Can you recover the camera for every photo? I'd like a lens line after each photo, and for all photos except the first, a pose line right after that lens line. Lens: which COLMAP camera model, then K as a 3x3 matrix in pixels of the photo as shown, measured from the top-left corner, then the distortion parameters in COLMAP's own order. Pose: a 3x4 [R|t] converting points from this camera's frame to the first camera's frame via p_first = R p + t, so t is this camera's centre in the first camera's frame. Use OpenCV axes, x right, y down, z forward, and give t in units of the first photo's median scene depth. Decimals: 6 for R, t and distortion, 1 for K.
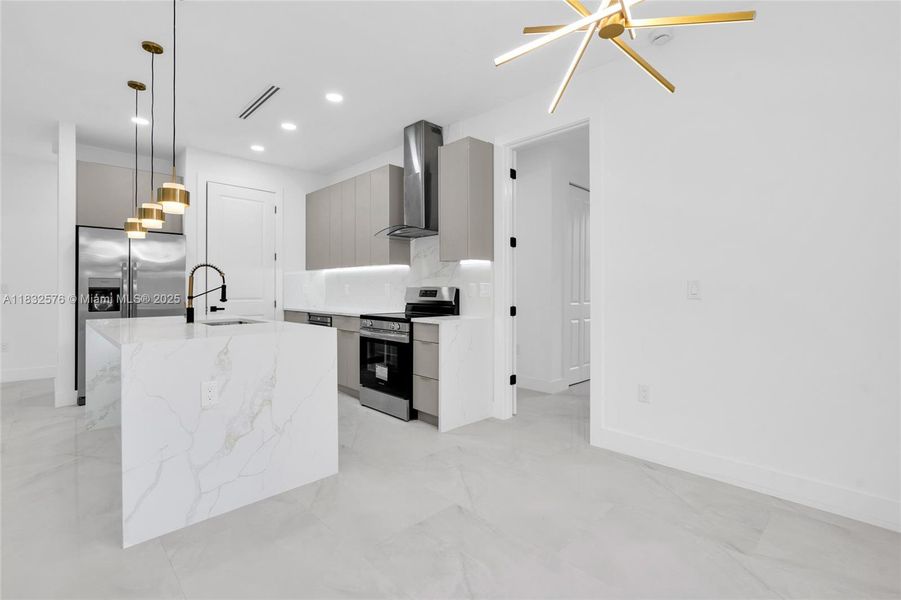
lens RADIAL K [[413.3, 0, 451.6], [0, 413.3, 295.2], [0, 0, 1]] dist [0.004345, 0.000160]
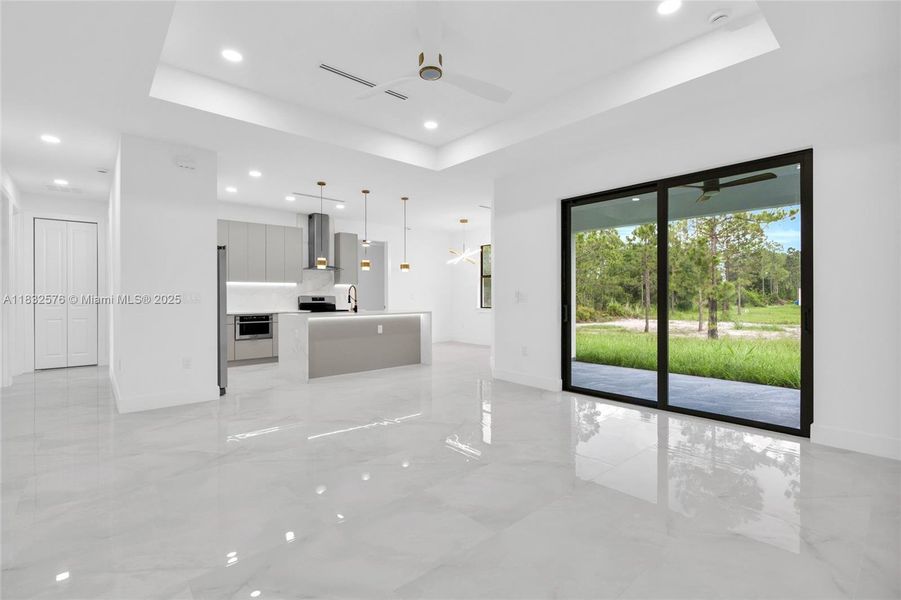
lens RADIAL K [[413.3, 0, 448.5], [0, 413.3, 297.2], [0, 0, 1]] dist [0.004345, 0.000160]
pose [[0.047846, 0.000562, 0.998855, -1.870186], [0.009297, 0.999956, -0.001008, -0.006470], [-0.998811, 0.009334, 0.047839, 0.270978]]
